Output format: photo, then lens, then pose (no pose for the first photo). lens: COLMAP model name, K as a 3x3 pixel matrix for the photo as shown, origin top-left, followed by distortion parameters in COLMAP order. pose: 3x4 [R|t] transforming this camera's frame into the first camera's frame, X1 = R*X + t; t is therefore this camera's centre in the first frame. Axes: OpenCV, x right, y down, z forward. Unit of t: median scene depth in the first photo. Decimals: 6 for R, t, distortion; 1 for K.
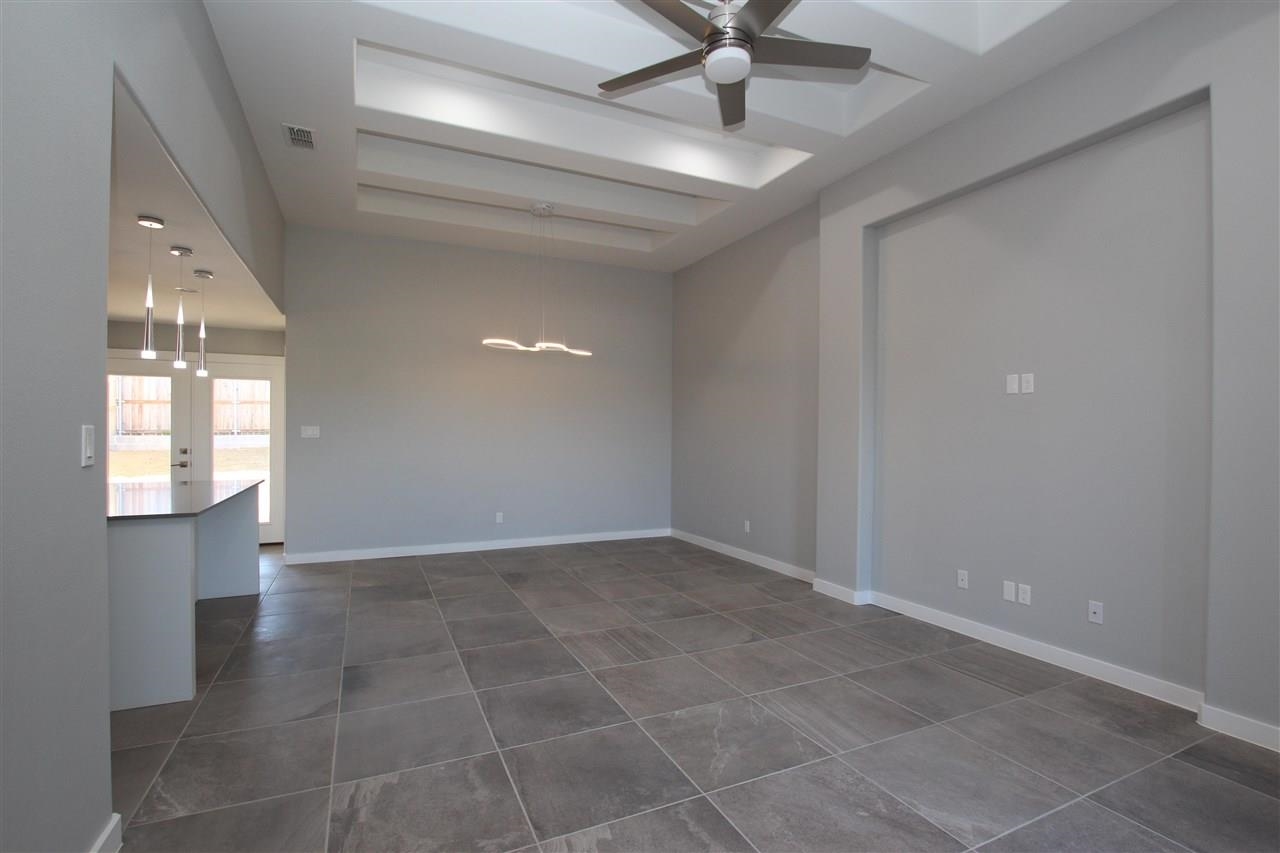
lens RADIAL K [[594.7, 0, 646.4], [0, 594.7, 434.6], [0, 0, 1]] dist [-0.032419, 0.004158]
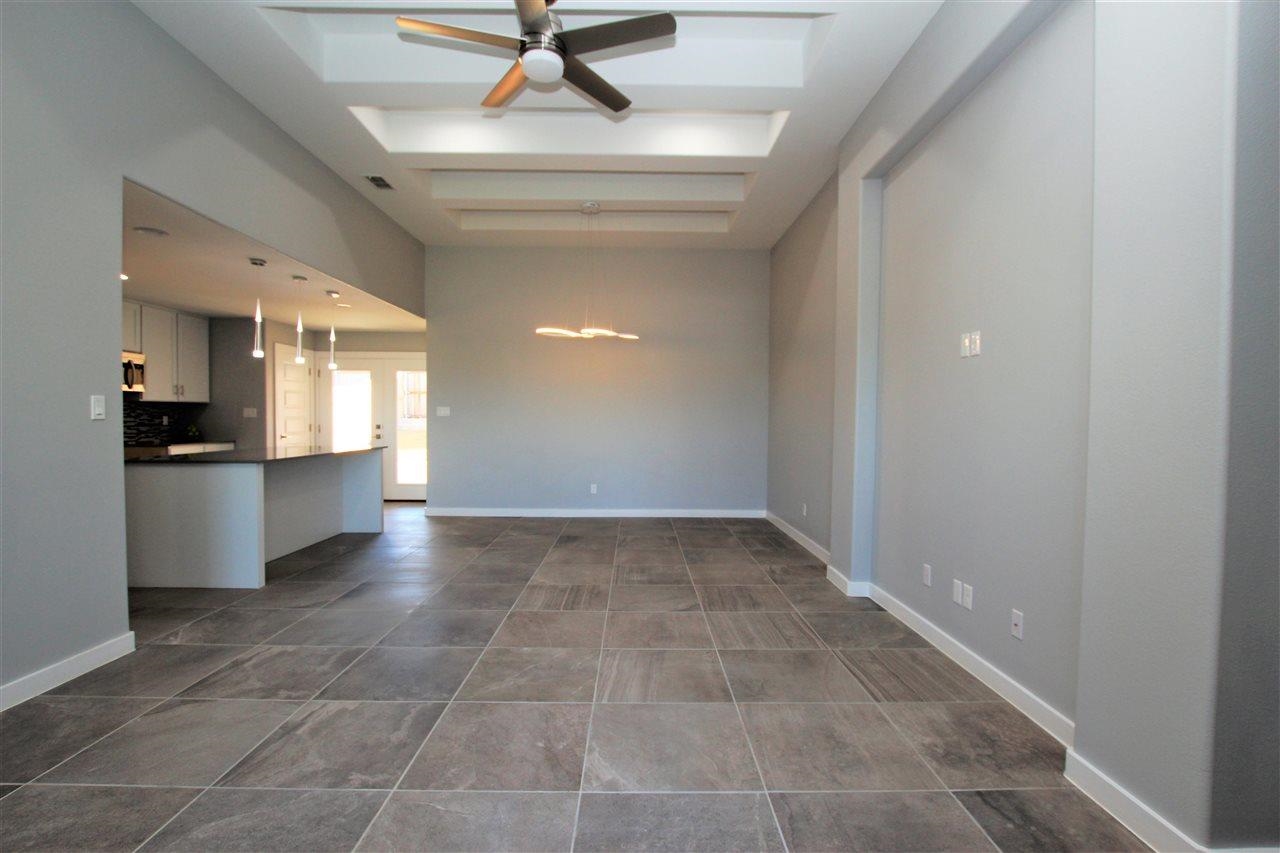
lens RADIAL K [[594.7, 0, 646.3], [0, 594.7, 433.5], [0, 0, 1]] dist [-0.032419, 0.004158]
pose [[0.910712, 0.012449, -0.412855, 0.507989], [-0.004661, 0.999792, 0.019865, 0.022601], [0.413016, -0.016167, 0.910580, 0.045532]]
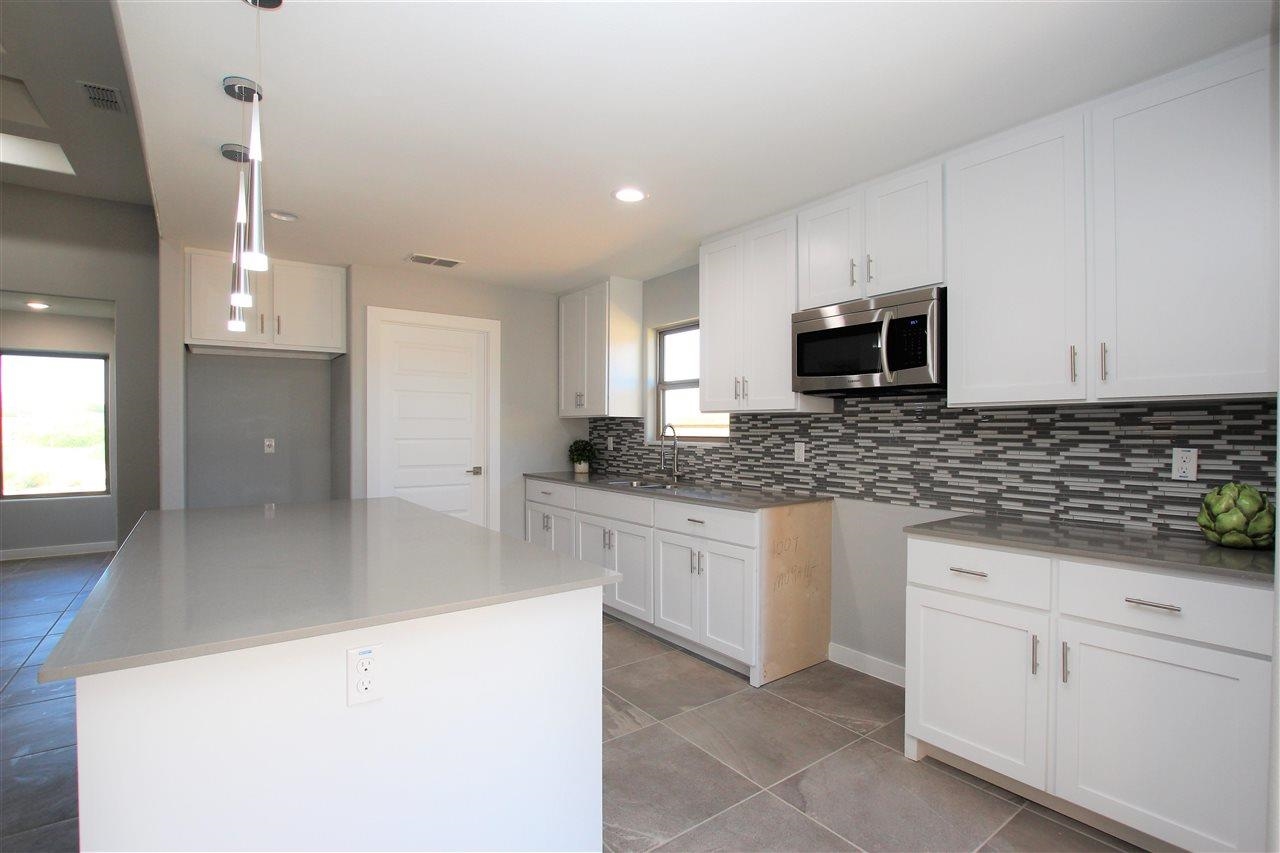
lens RADIAL K [[594.7, 0, 646.4], [0, 594.7, 432.9], [0, 0, 1]] dist [-0.032419, 0.004158]
pose [[-0.980348, -0.004268, -0.197229, -0.974594], [-0.005996, 0.999949, 0.008164, -0.004504], [0.197184, 0.009186, -0.980323, 1.473178]]
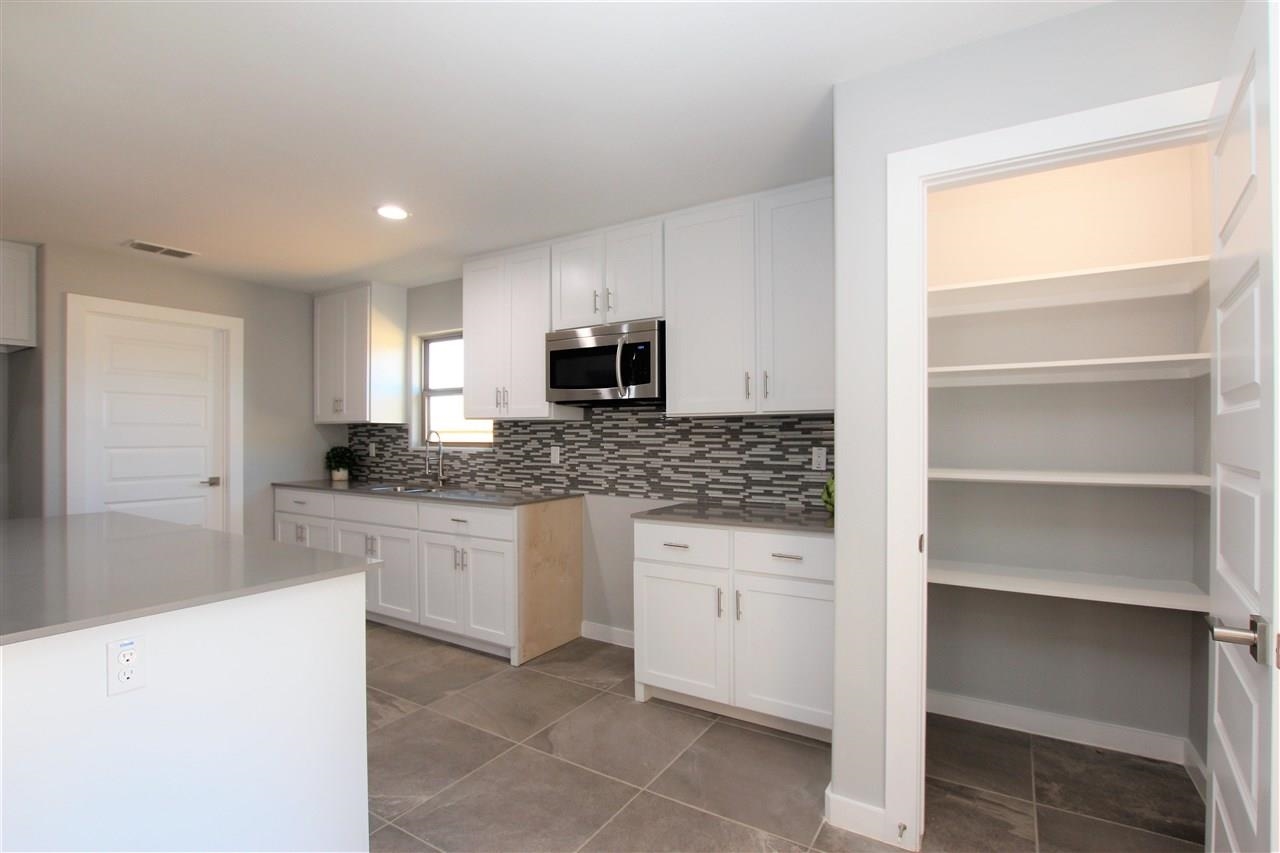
lens RADIAL K [[594.7, 0, 645.2], [0, 594.7, 434.8], [0, 0, 1]] dist [-0.032419, 0.004158]
pose [[-0.841659, -0.002112, -0.540006, -0.961754], [-0.002965, 0.999995, 0.000711, -0.005047], [0.540002, 0.002200, -0.841661, 1.570423]]
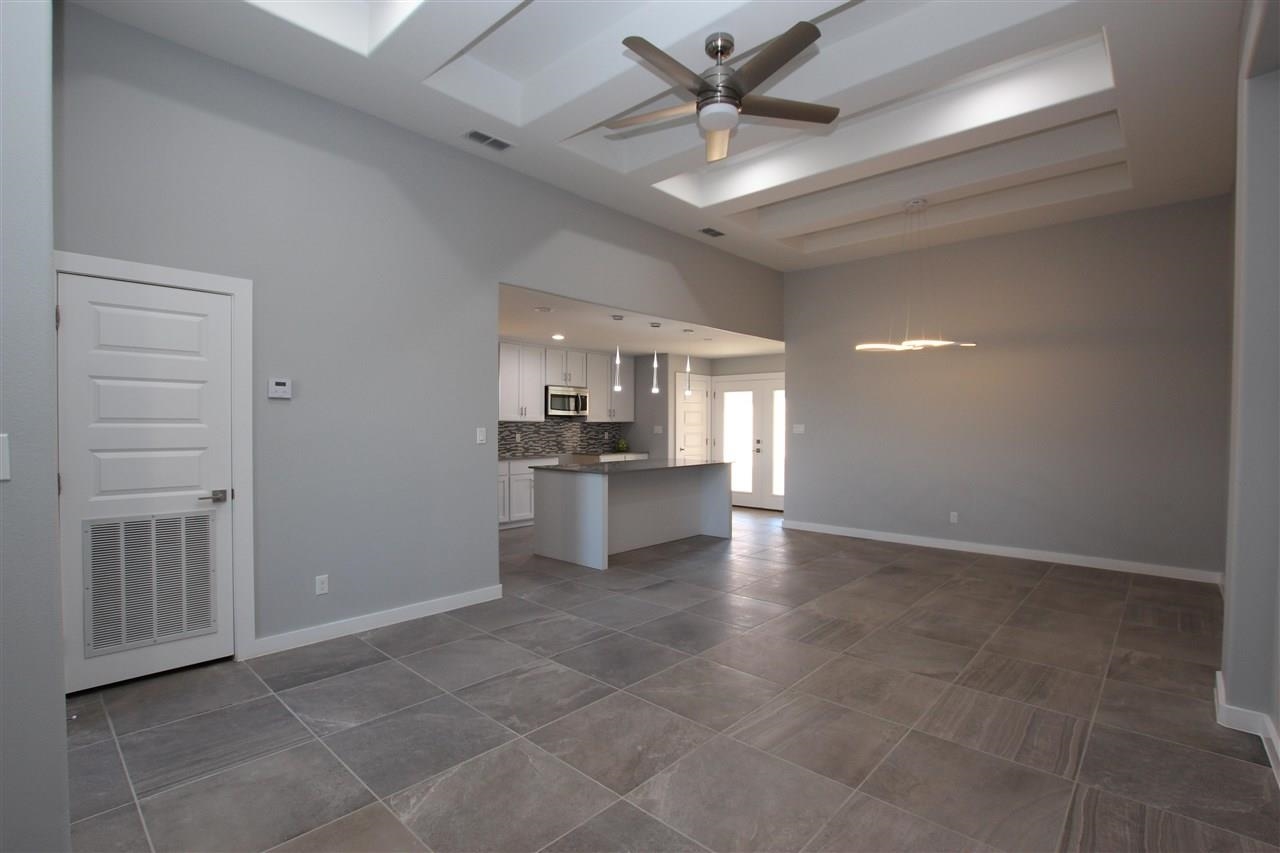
lens RADIAL K [[594.7, 0, 645.0], [0, 594.7, 430.9], [0, 0, 1]] dist [-0.032419, 0.004158]
pose [[0.378448, 0.007646, -0.925591, 0.765730], [-0.004826, 0.999969, 0.006287, -0.010164], [0.925610, 0.002087, 0.378473, 0.277054]]
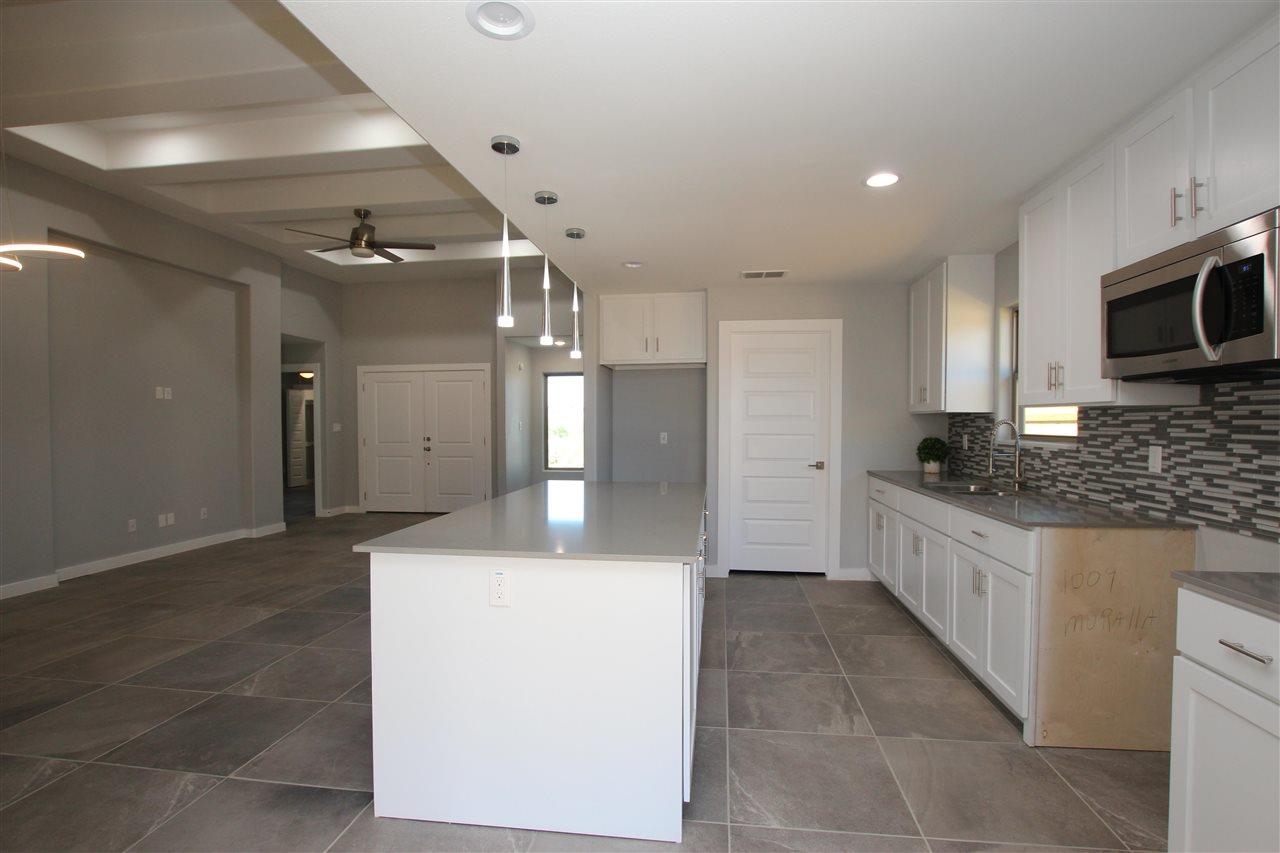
lens RADIAL K [[594.7, 0, 646.0], [0, 594.7, 433.5], [0, 0, 1]] dist [-0.032419, 0.004158]
pose [[-0.841612, -0.013491, 0.539915, -1.244830], [-0.001492, 0.999742, 0.022656, -0.011315], [-0.540081, 0.018262, -0.841415, 1.481839]]
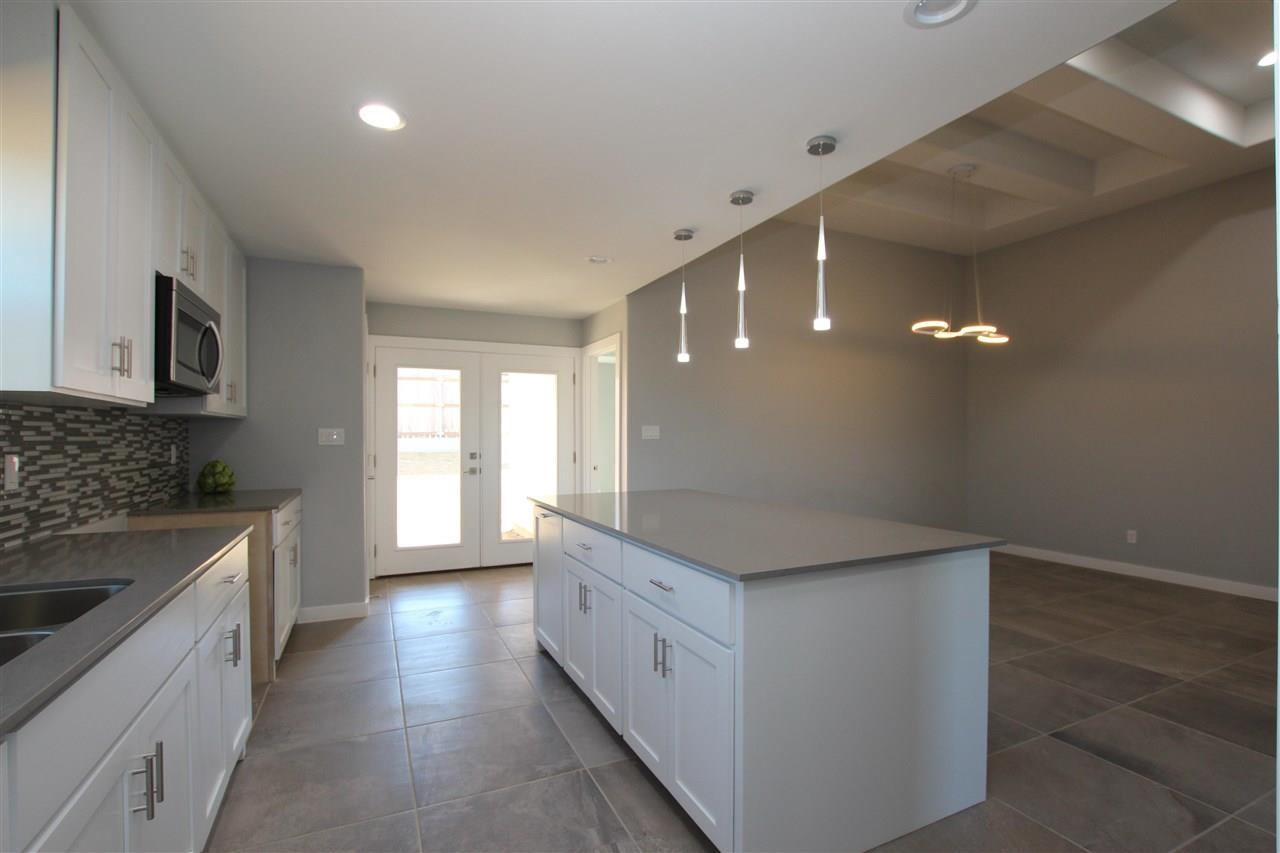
lens RADIAL K [[594.7, 0, 647.1], [0, 594.7, 433.7], [0, 0, 1]] dist [-0.032419, 0.004158]
pose [[0.999976, -0.005207, -0.004587, -0.849492], [0.005175, 0.999963, -0.006937, 0.004565], [0.004623, 0.006913, 0.999965, 0.194338]]
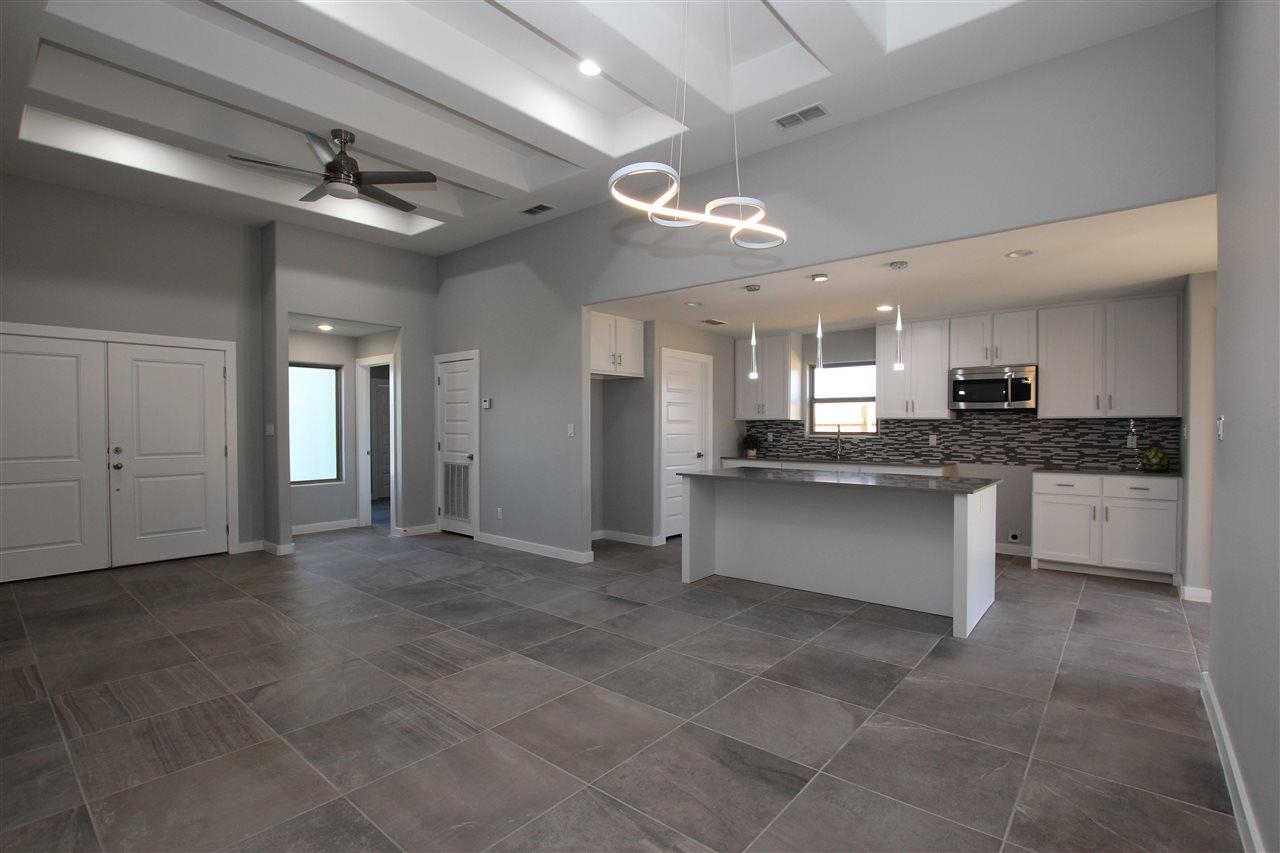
lens RADIAL K [[594.7, 0, 645.3], [0, 594.7, 432.0], [0, 0, 1]] dist [-0.032419, 0.004158]
pose [[-0.908240, -0.001622, -0.418446, 0.039848], [-0.006534, 0.999926, 0.010307, -0.004238], [0.418398, 0.012095, -0.908183, 1.812122]]
